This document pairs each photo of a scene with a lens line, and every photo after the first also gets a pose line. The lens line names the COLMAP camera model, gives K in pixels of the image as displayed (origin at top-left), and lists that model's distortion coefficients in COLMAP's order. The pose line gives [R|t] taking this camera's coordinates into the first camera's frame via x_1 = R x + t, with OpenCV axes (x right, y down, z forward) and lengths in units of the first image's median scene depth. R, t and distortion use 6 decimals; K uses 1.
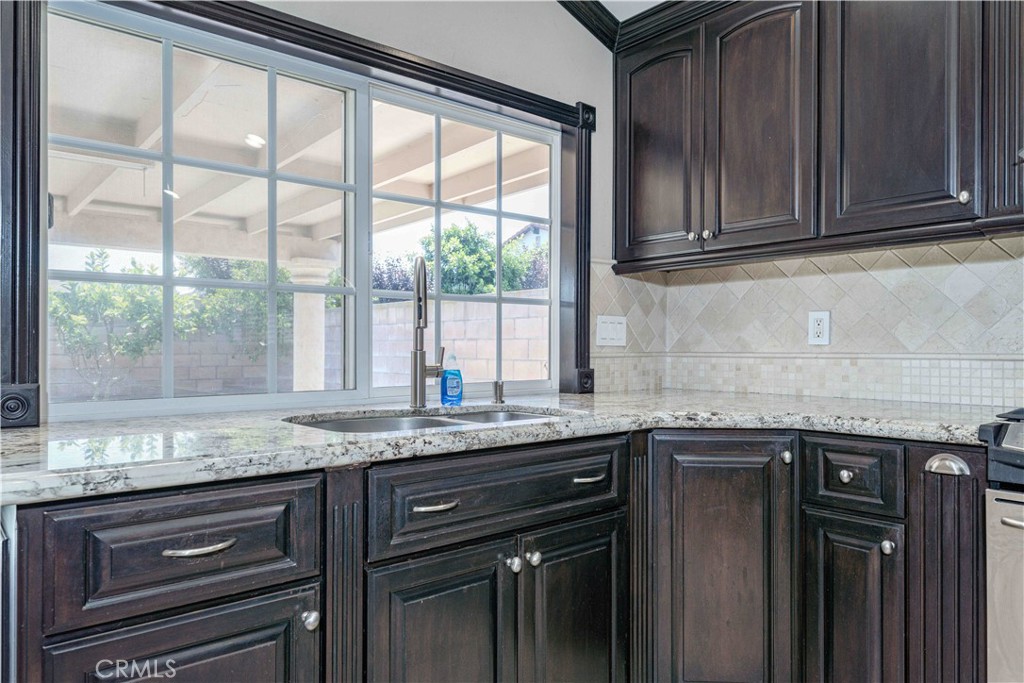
lens RADIAL K [[687.6, 0, 512.7], [0, 687.6, 343.5], [0, 0, 1]] dist [-0.001619, -0.001992]
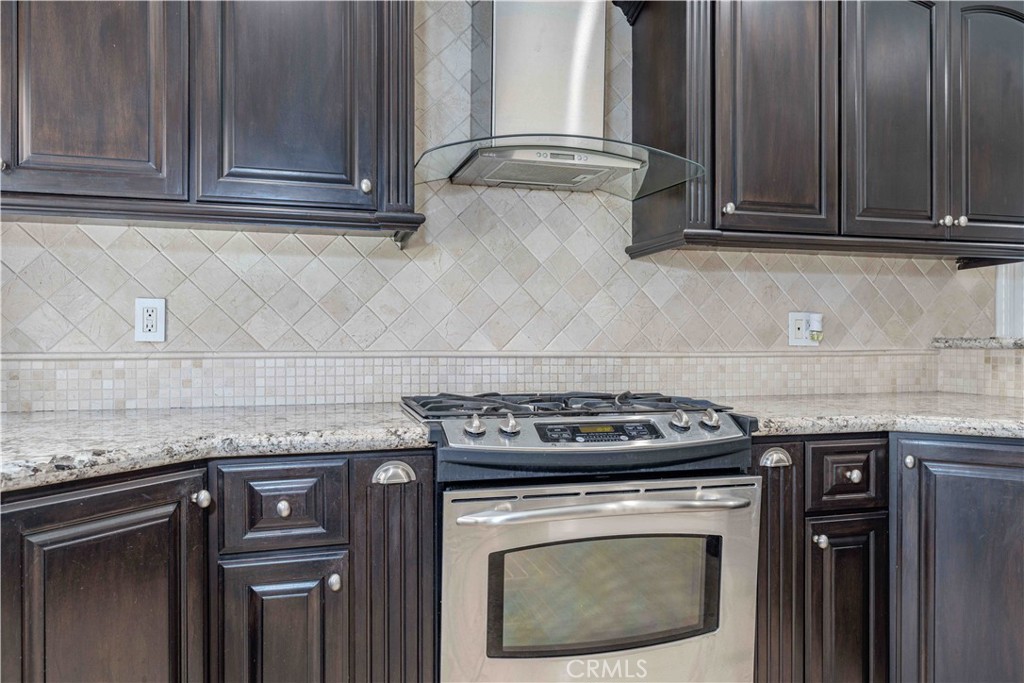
lens RADIAL K [[687.6, 0, 511.8], [0, 687.6, 345.1], [0, 0, 1]] dist [-0.001619, -0.001992]
pose [[0.410559, -0.002353, 0.911831, -0.107829], [-0.004009, 0.999982, 0.004385, 0.000973], [-0.911825, -0.005456, 0.410542, 0.373204]]
